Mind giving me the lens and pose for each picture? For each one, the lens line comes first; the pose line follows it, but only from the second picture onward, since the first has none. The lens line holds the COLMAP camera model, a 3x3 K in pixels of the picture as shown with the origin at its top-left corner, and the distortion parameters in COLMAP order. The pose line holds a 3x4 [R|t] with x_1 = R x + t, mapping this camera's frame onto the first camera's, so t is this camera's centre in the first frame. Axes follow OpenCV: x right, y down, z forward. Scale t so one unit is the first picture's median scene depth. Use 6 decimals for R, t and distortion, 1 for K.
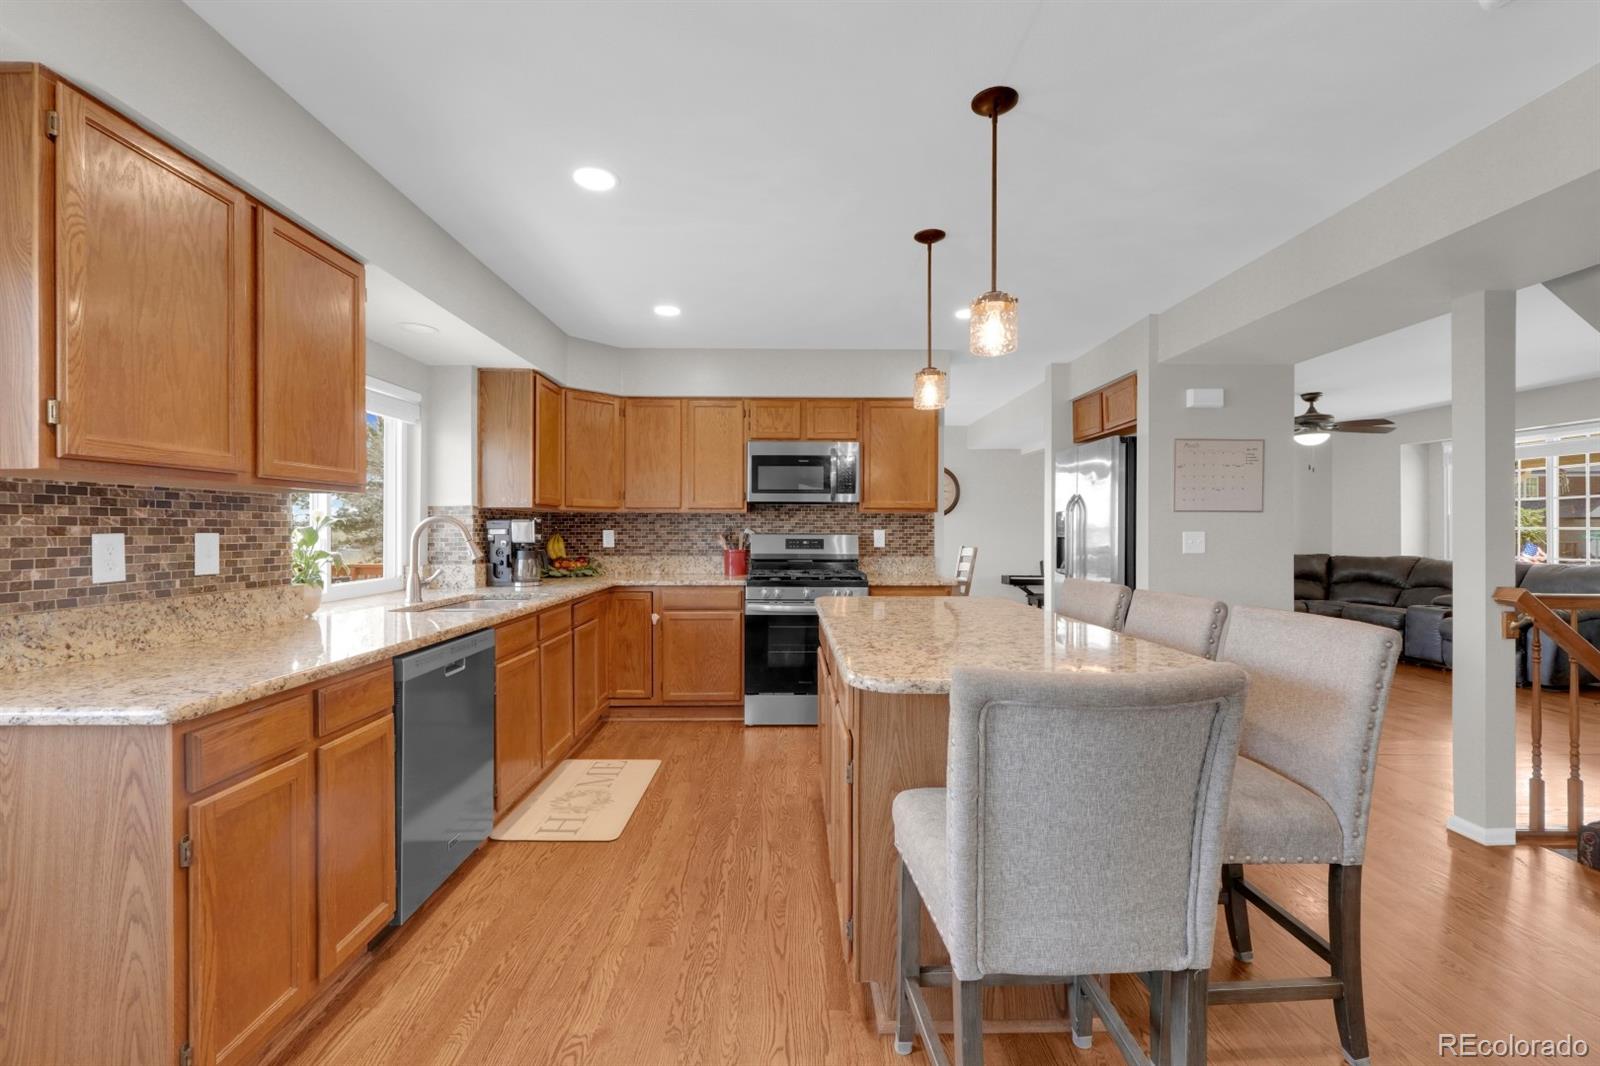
lens RADIAL K [[669.0, 0, 805.8], [0, 669.0, 530.2], [0, 0, 1]] dist [0.000348, 0.000031]
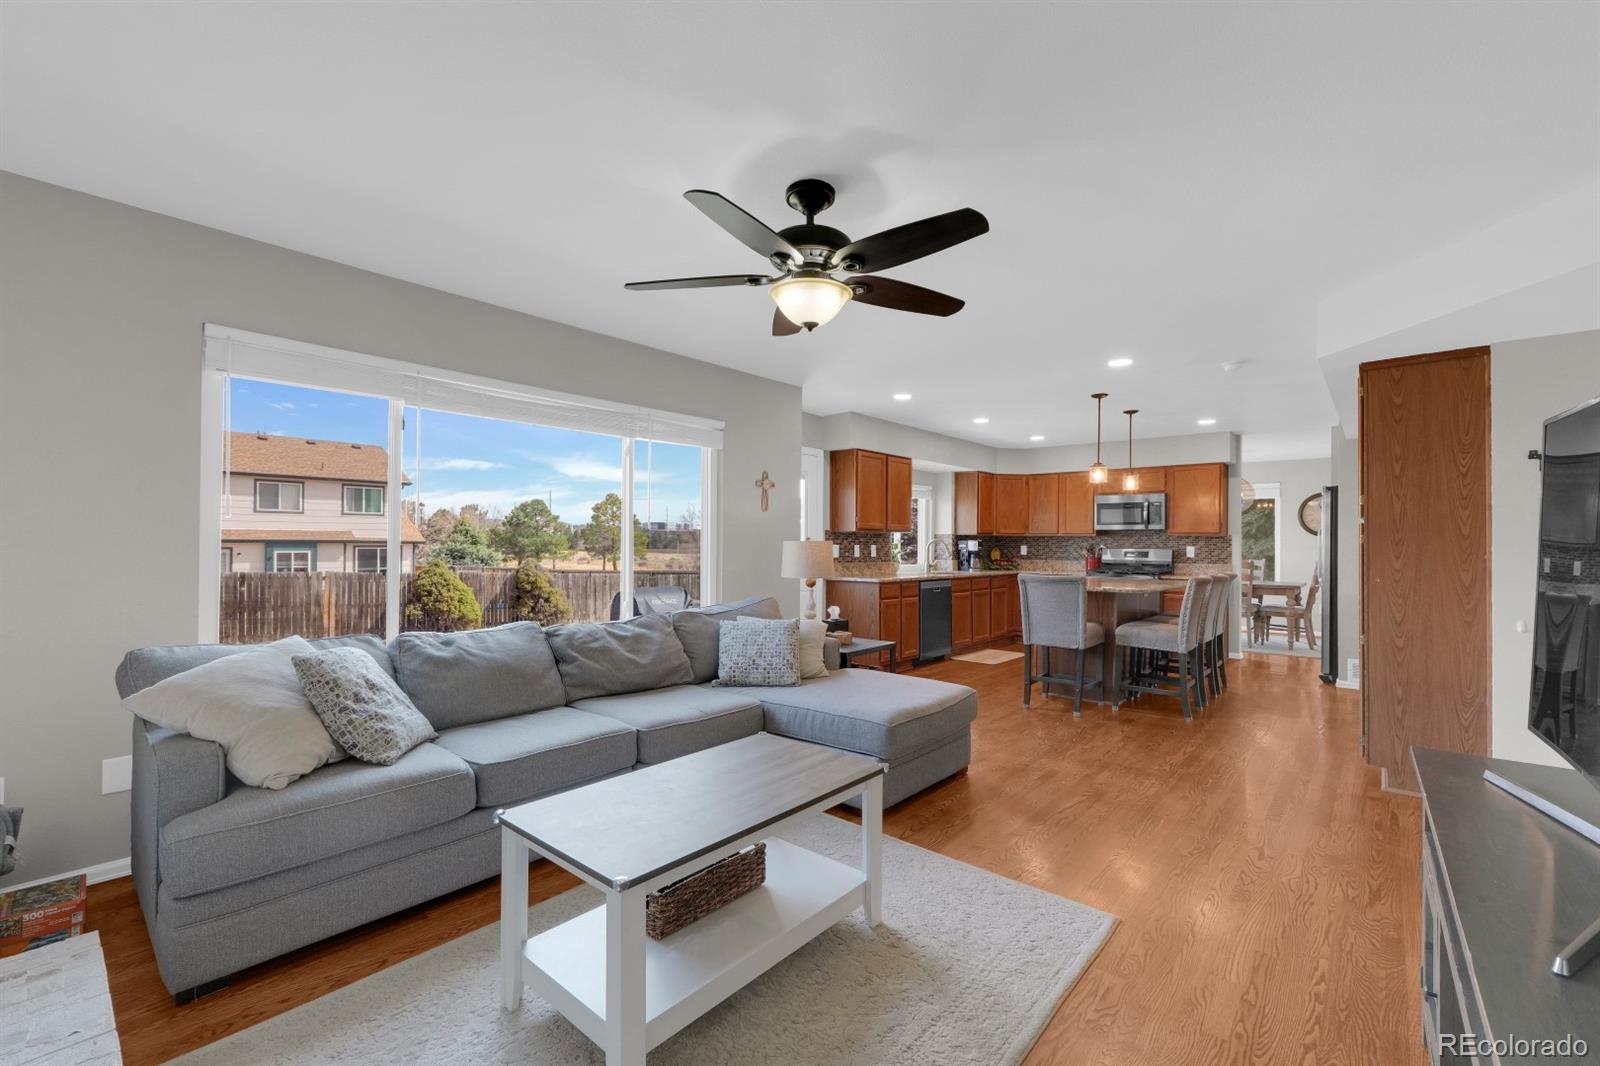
lens RADIAL K [[669.0, 0, 803.5], [0, 669.0, 539.1], [0, 0, 1]] dist [0.000348, 0.000031]
pose [[0.737450, -0.001014, -0.675401, 0.638396], [-0.007079, 0.999932, -0.009230, 0.004864], [0.675365, 0.011588, 0.737393, -0.973630]]
